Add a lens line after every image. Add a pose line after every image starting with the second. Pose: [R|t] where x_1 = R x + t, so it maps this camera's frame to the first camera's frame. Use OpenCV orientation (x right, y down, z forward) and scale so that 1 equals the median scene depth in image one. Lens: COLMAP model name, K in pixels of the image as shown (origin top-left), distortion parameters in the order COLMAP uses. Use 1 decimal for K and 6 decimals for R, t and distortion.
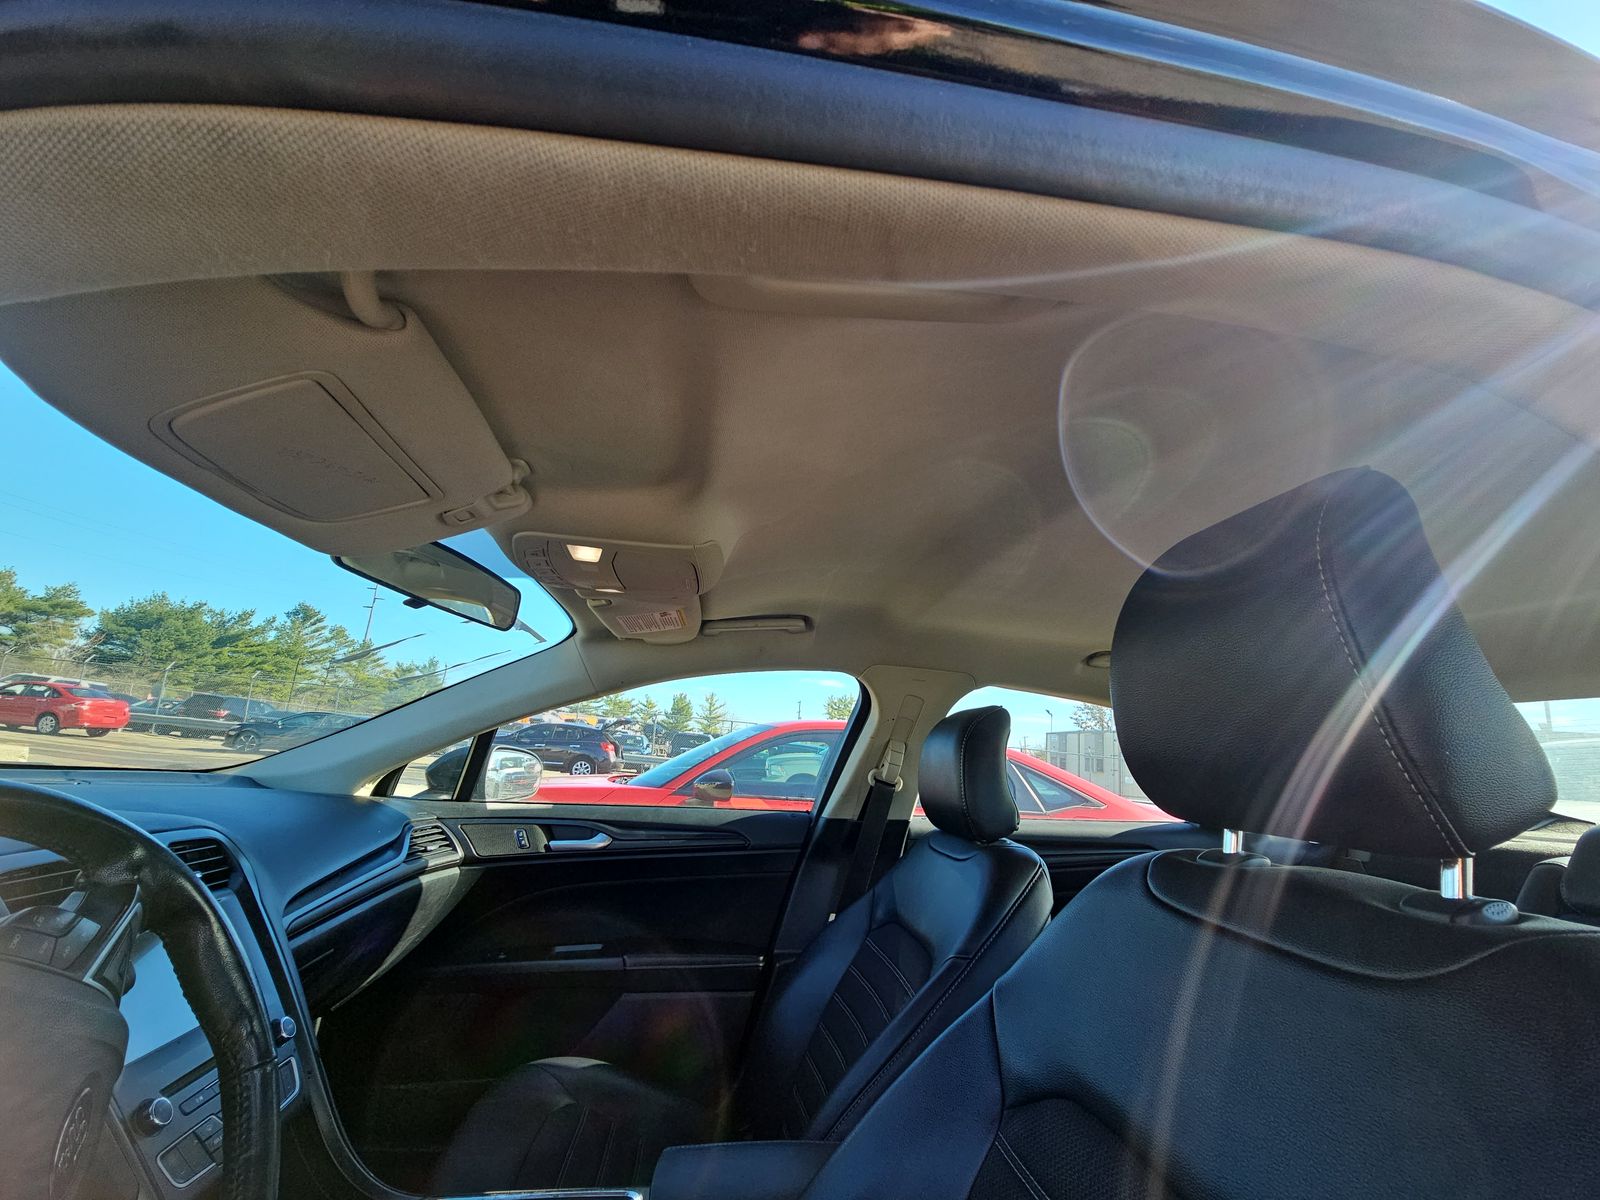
lens RADIAL K [[651.7, 0, 812.6], [0, 651.7, 600.5], [0, 0, 1]] dist [0.012554, -0.007807]
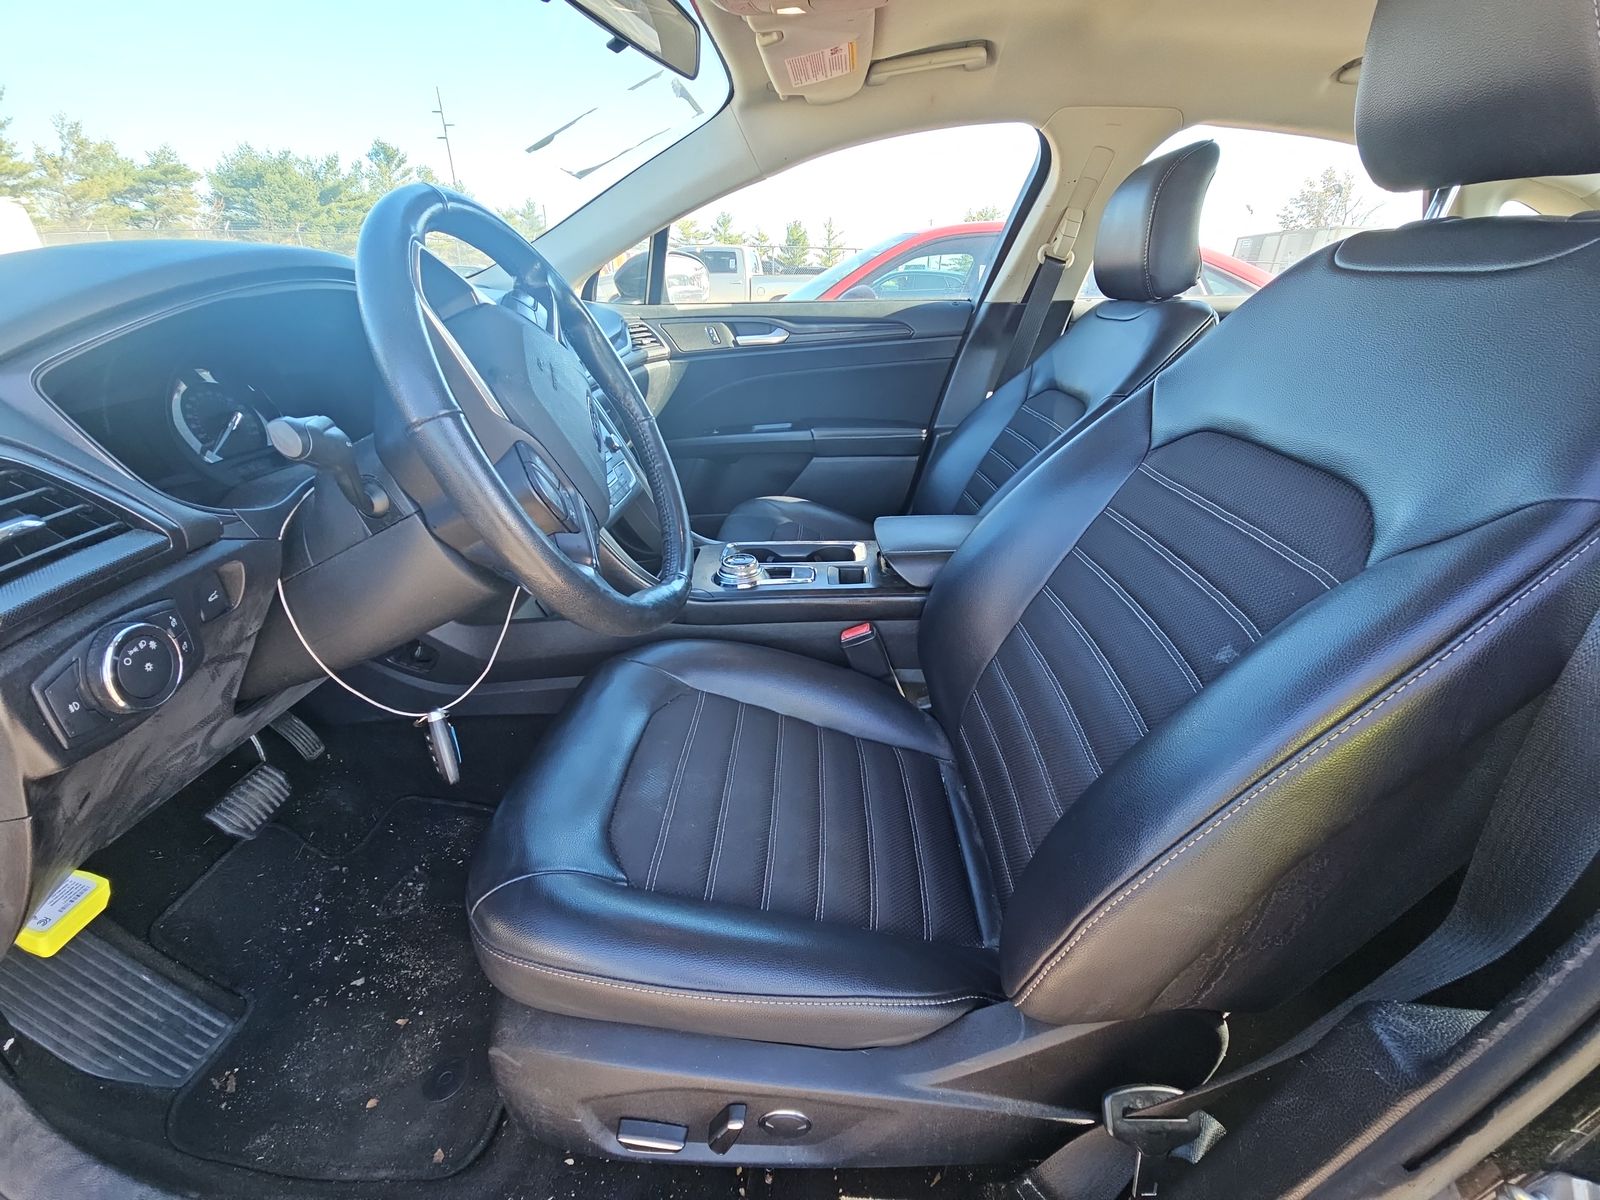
lens RADIAL K [[651.7, 0, 812.6], [0, 651.7, 600.5], [0, 0, 1]] dist [0.012554, -0.007807]
pose [[0.982139, 0.028828, -0.185937, -0.050860], [0.094090, 0.780521, 0.618008, 0.039559], [0.162944, -0.624465, 0.763867, -0.132598]]
